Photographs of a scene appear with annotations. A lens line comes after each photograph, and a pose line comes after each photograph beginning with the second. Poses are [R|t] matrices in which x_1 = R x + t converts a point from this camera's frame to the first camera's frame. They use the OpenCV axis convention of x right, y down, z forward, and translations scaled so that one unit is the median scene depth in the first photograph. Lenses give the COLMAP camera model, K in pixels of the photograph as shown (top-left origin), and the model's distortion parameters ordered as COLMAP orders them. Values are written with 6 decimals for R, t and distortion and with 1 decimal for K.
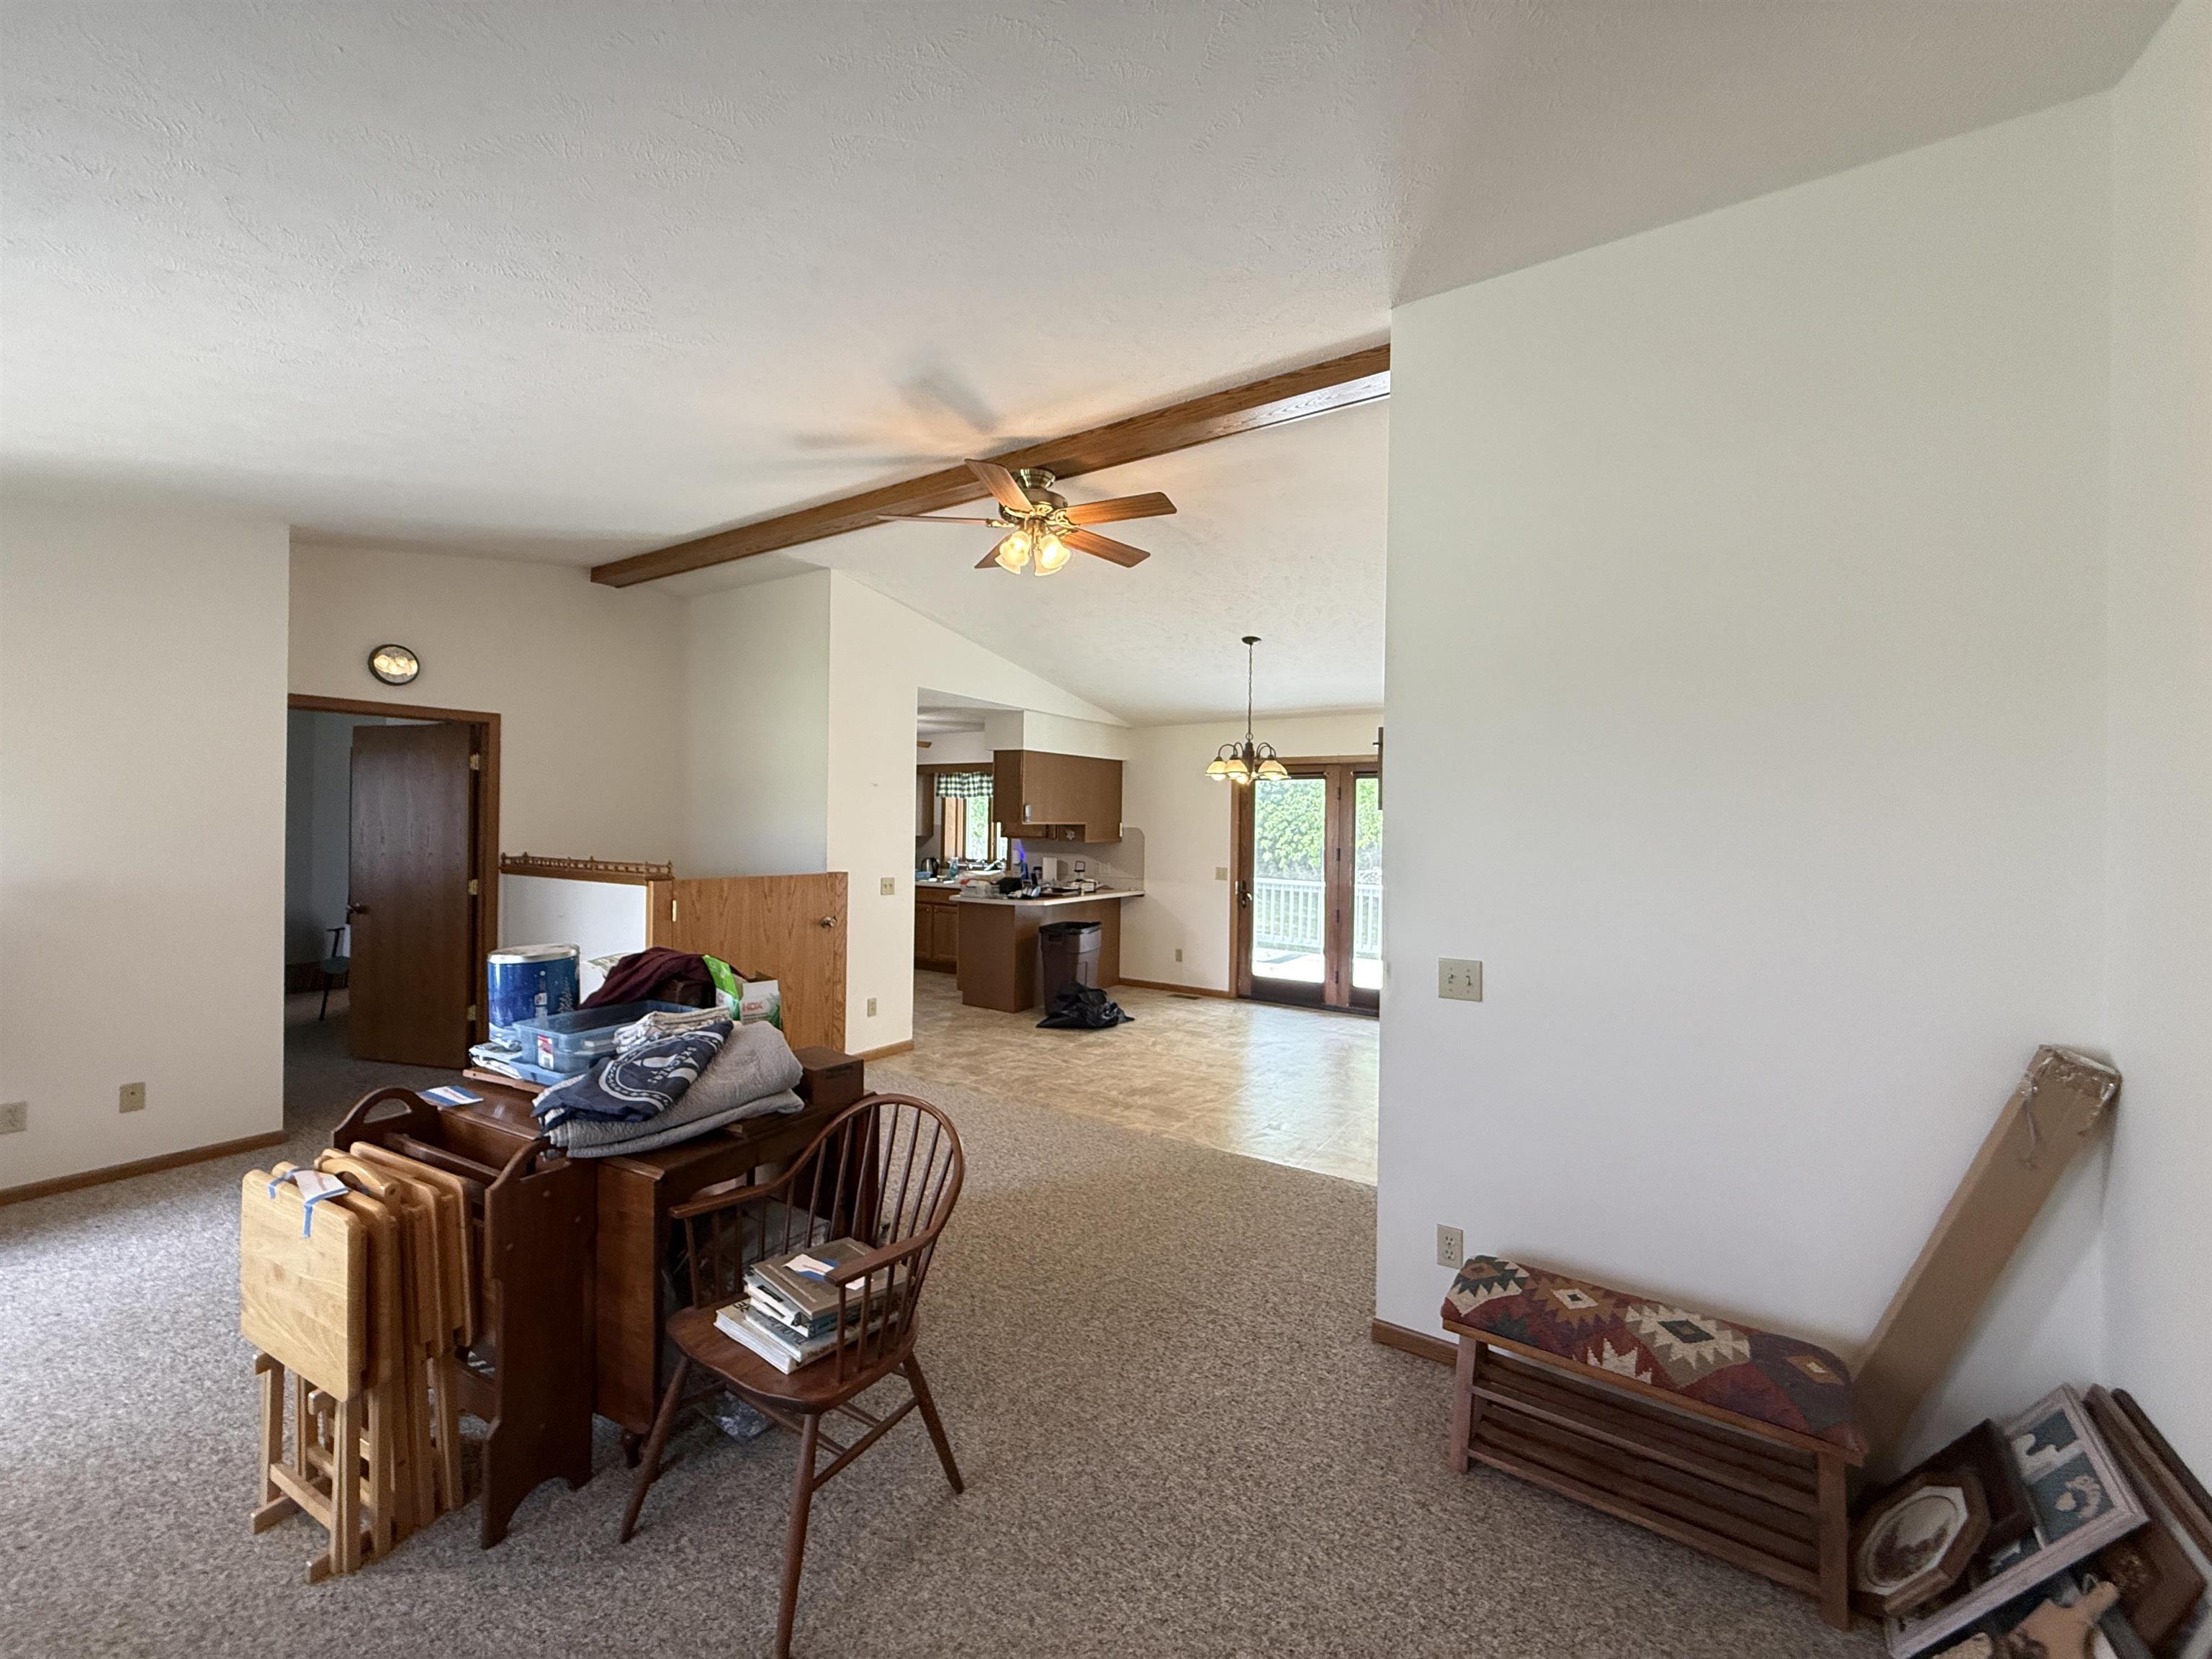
lens RADIAL K [[882.5, 0, 1106.0], [0, 882.5, 829.5], [0, 0, 1]] dist [0.000051, 0.000918]
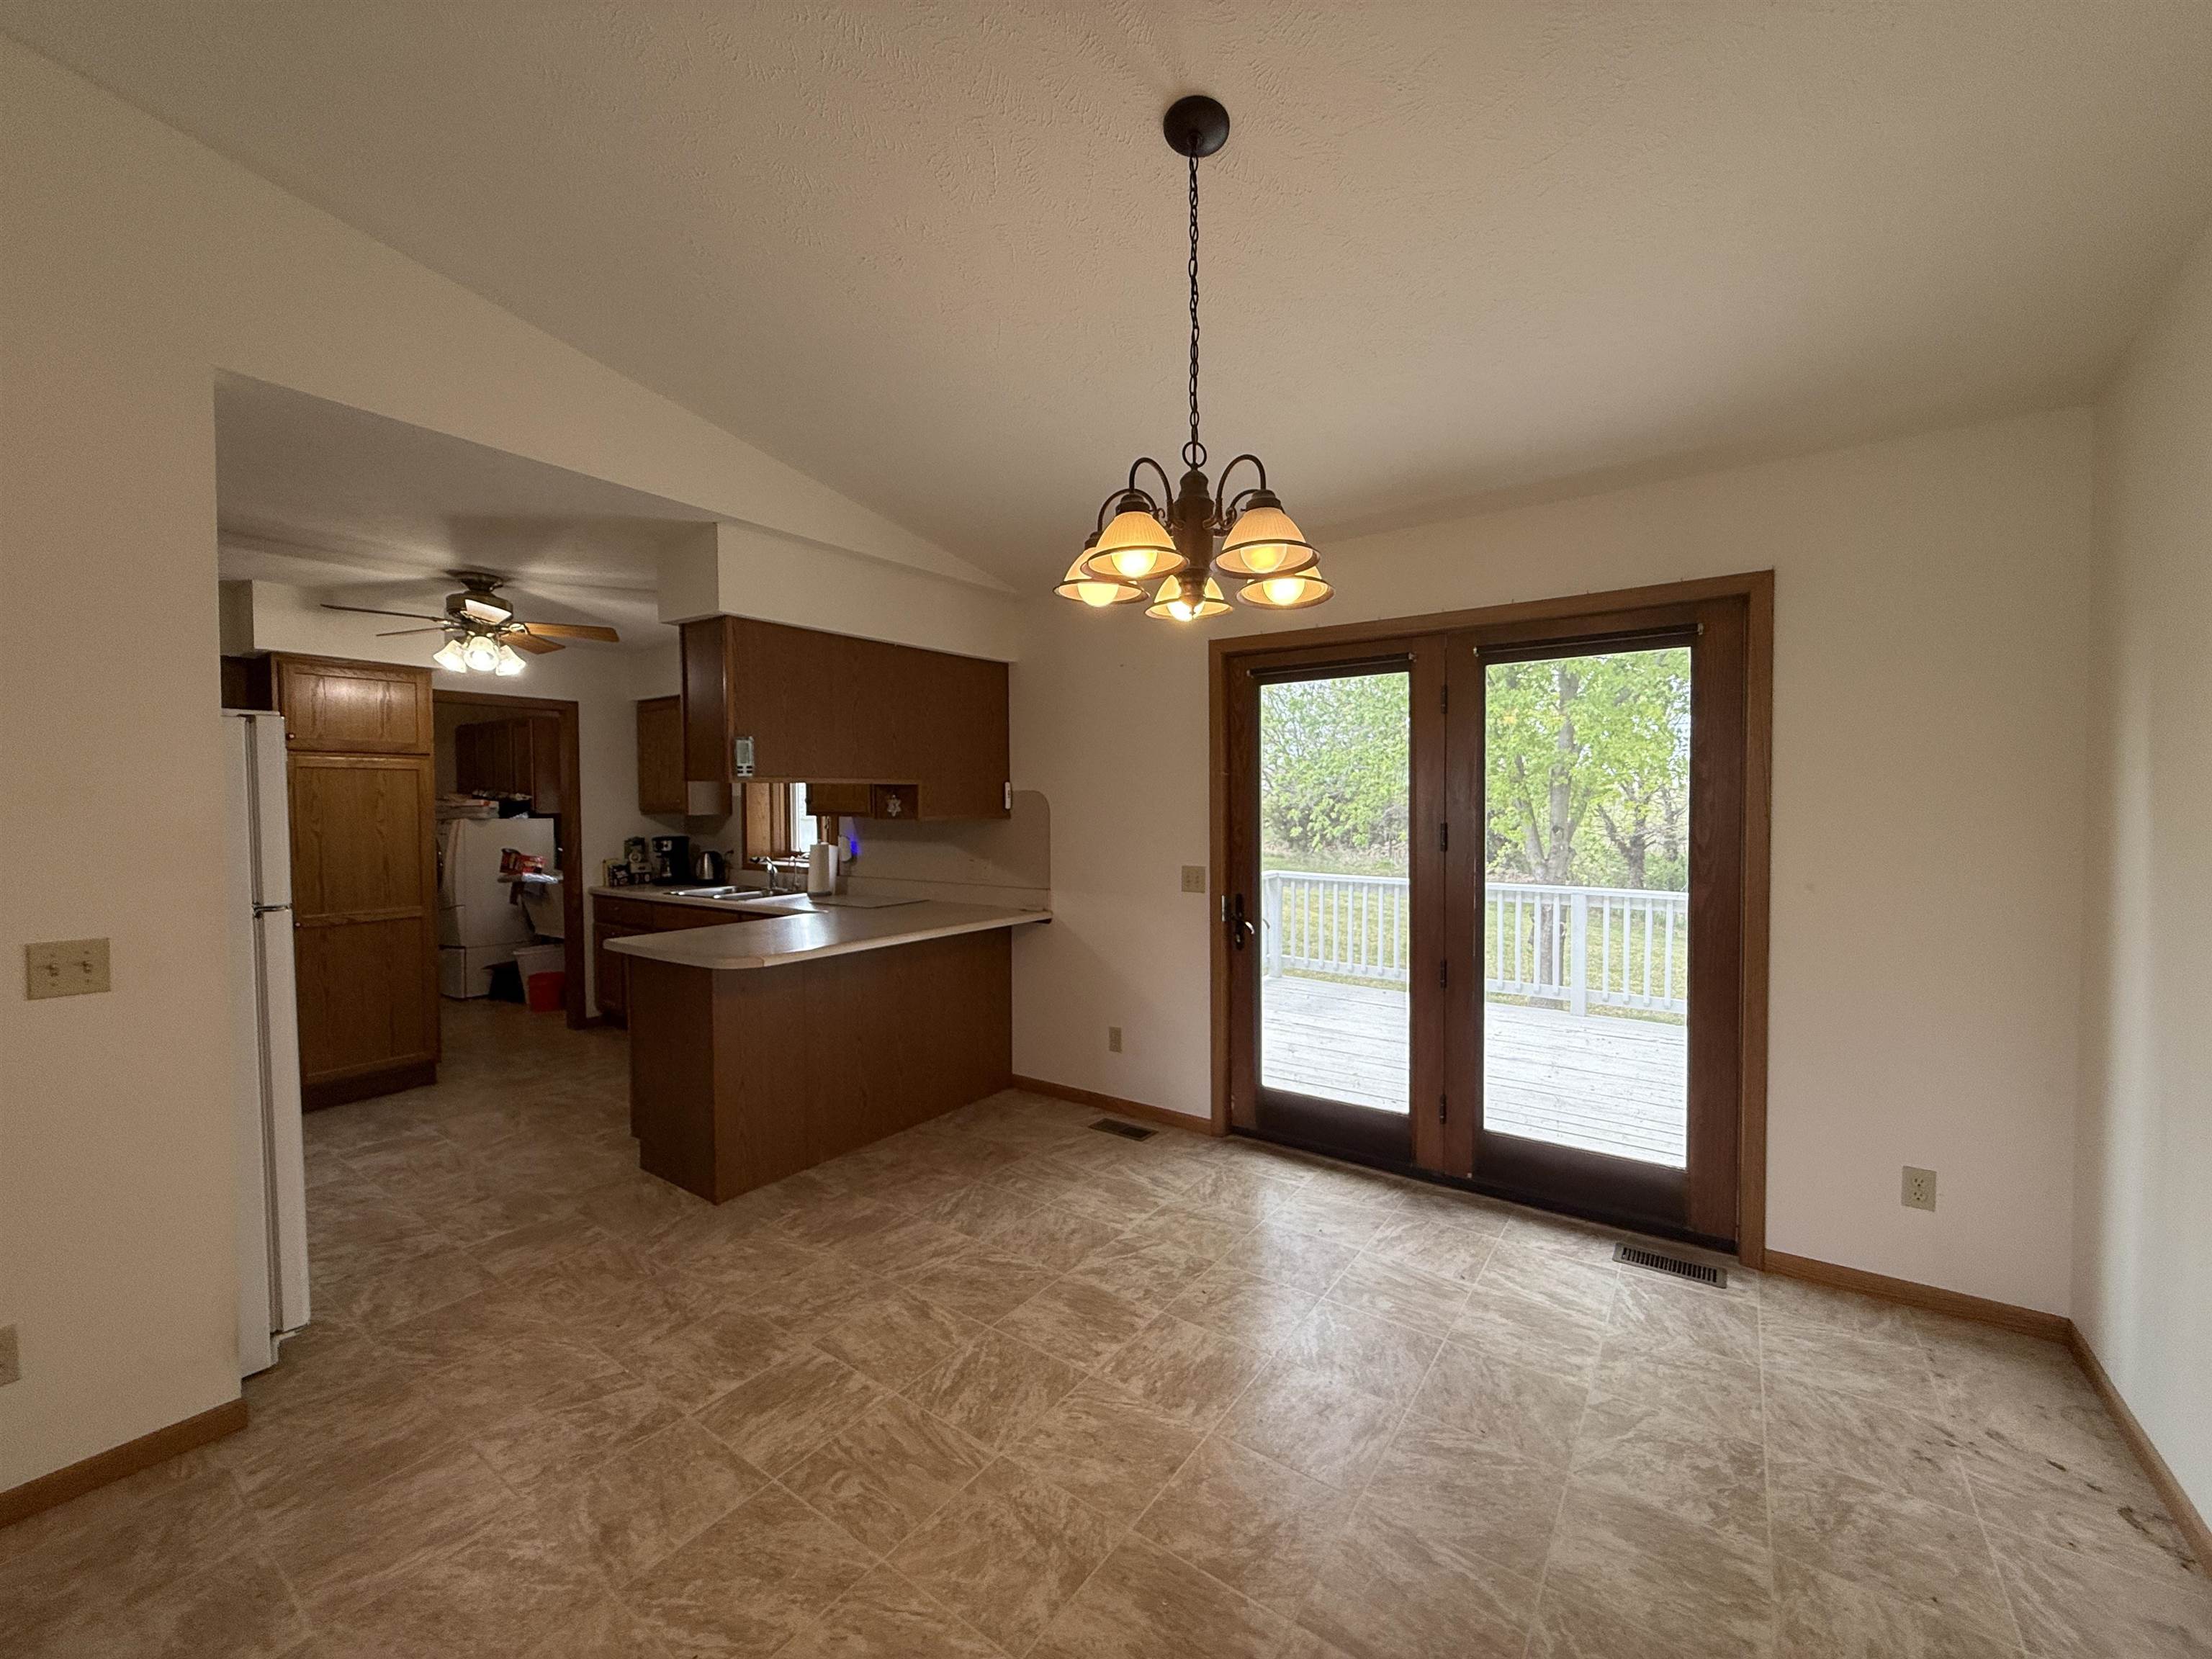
lens RADIAL K [[882.5, 0, 1106.0], [0, 882.5, 829.5], [0, 0, 1]] dist [0.000051, 0.000918]
pose [[0.998924, -0.017528, -0.042928, 0.110504], [0.018558, 0.999547, 0.023694, 0.010579], [0.042493, -0.024465, 0.998797, 0.540252]]
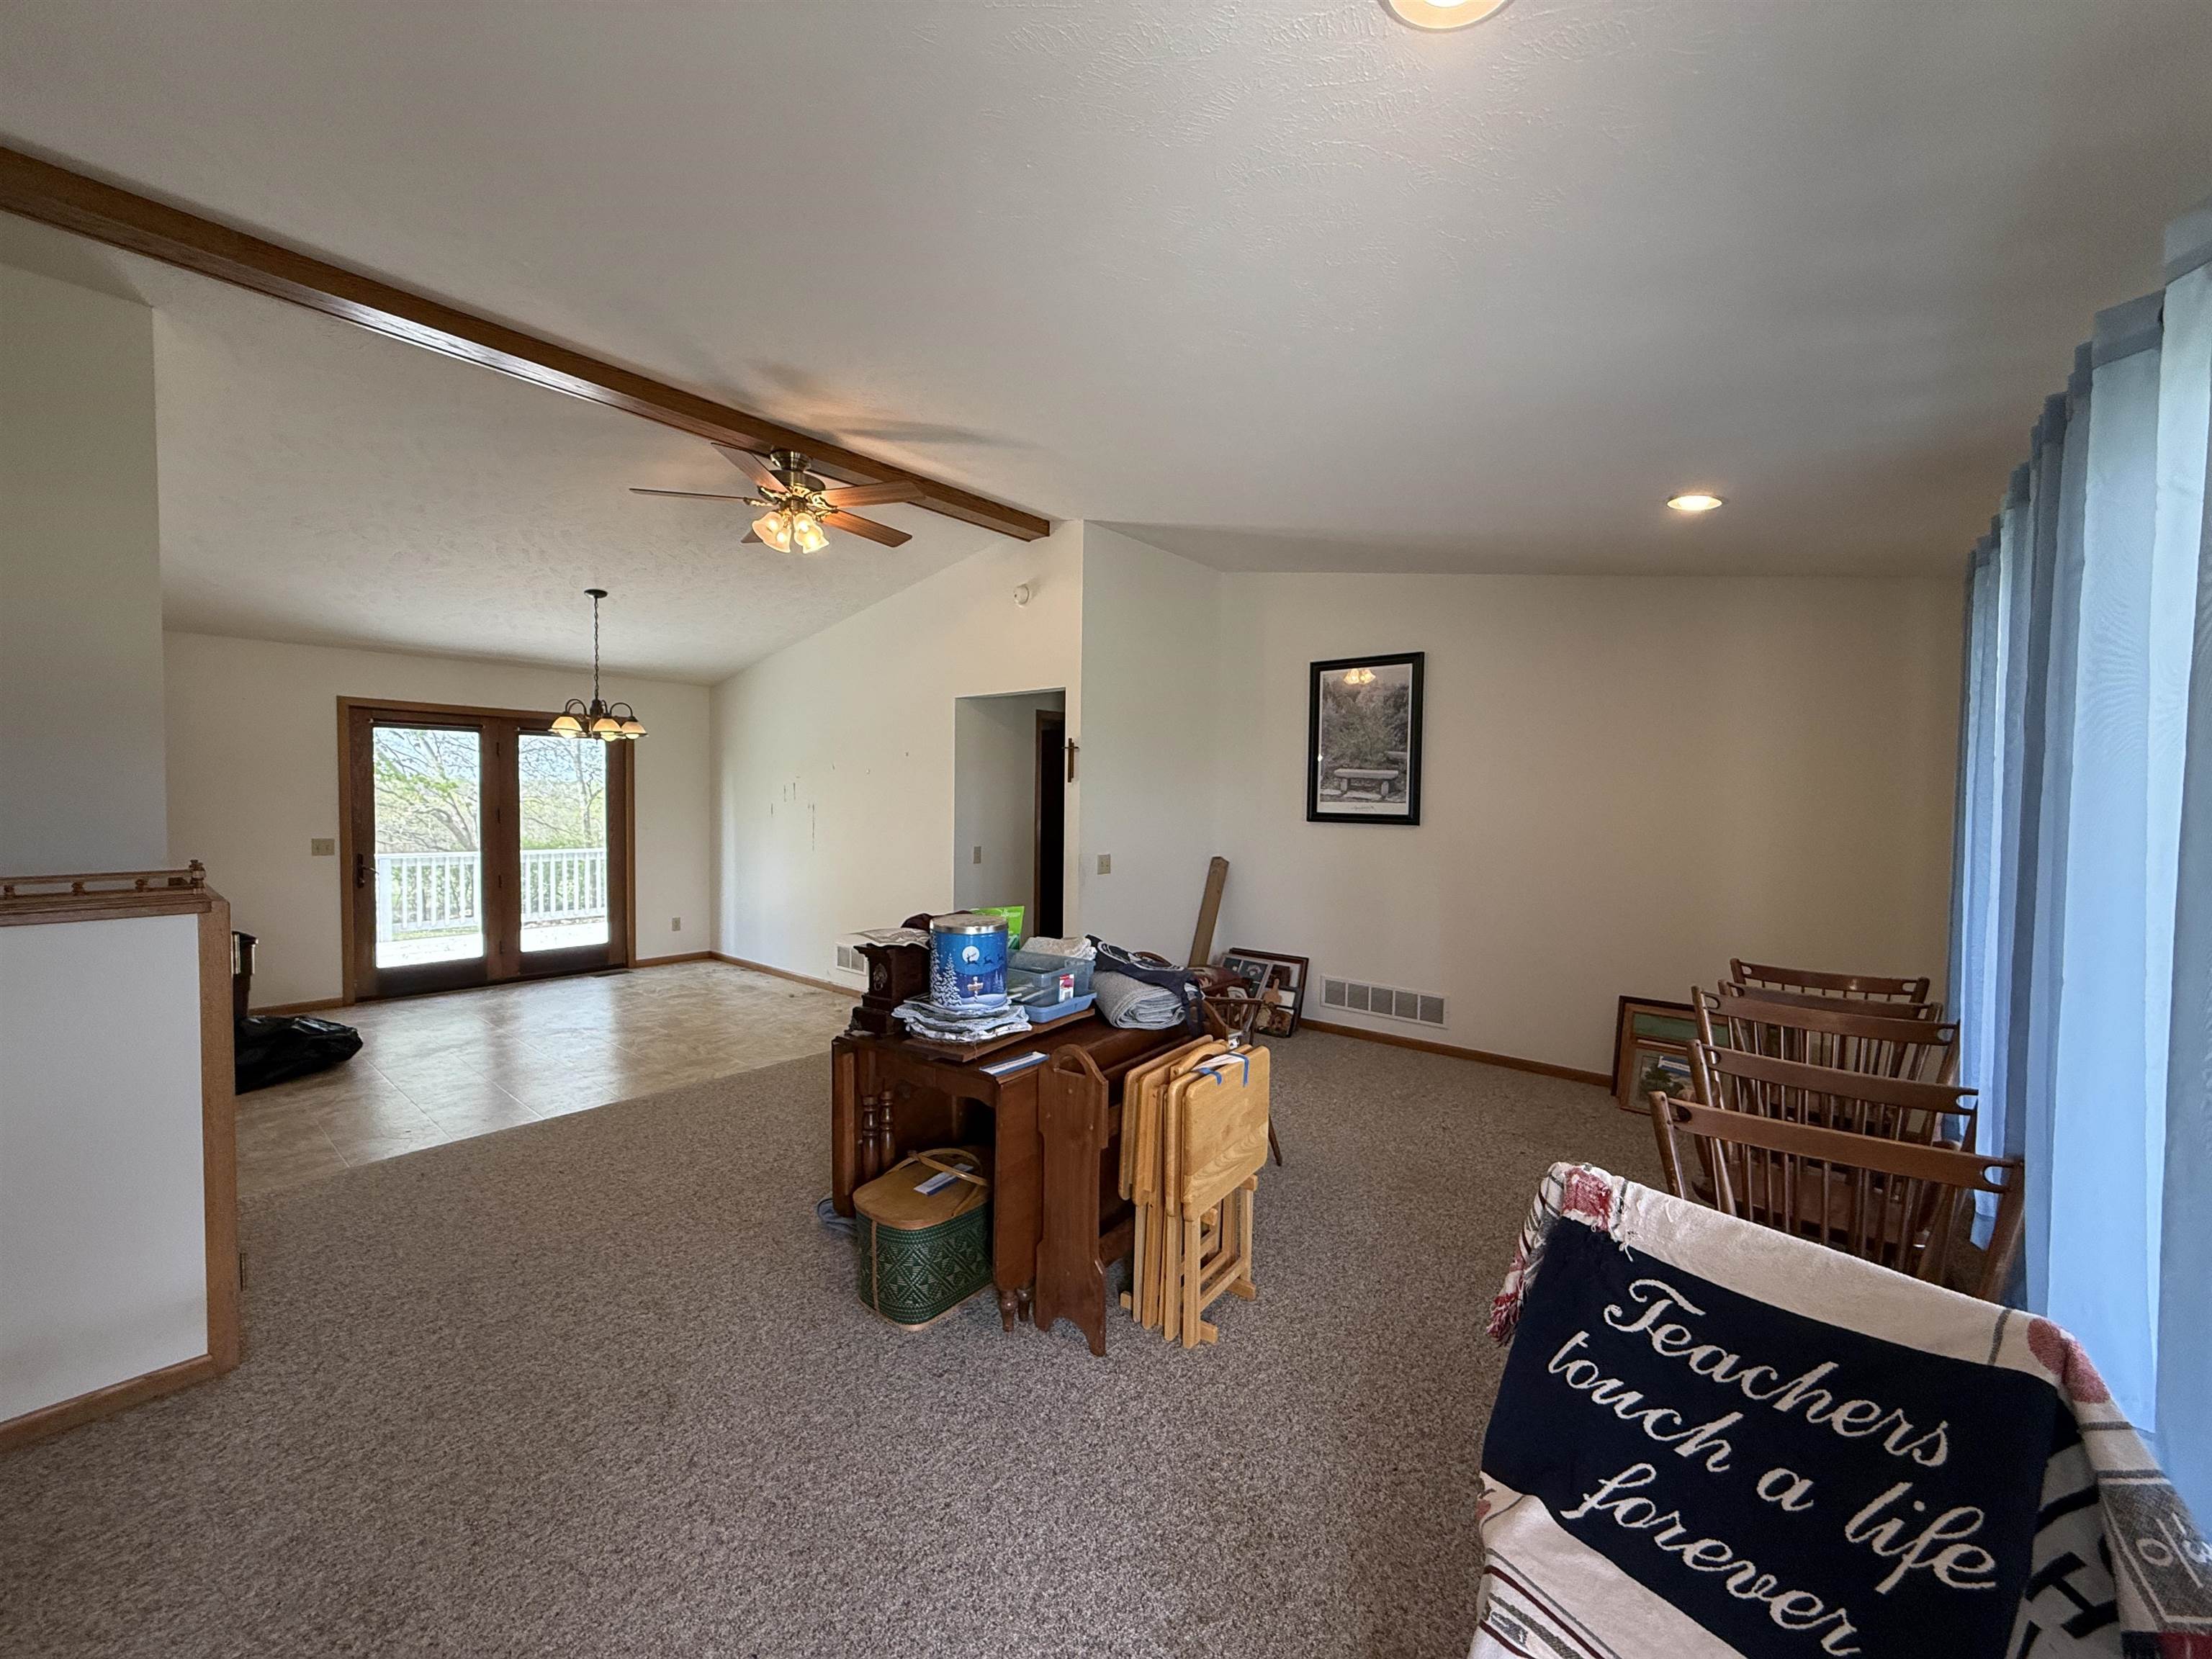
lens RADIAL K [[882.5, 0, 1106.0], [0, 882.5, 829.5], [0, 0, 1]] dist [0.000051, 0.000918]
pose [[0.117395, -0.050197, 0.991816, -0.573598], [-0.003771, 0.998692, 0.050992, -0.006452], [-0.993078, -0.009726, 0.117052, 0.258568]]
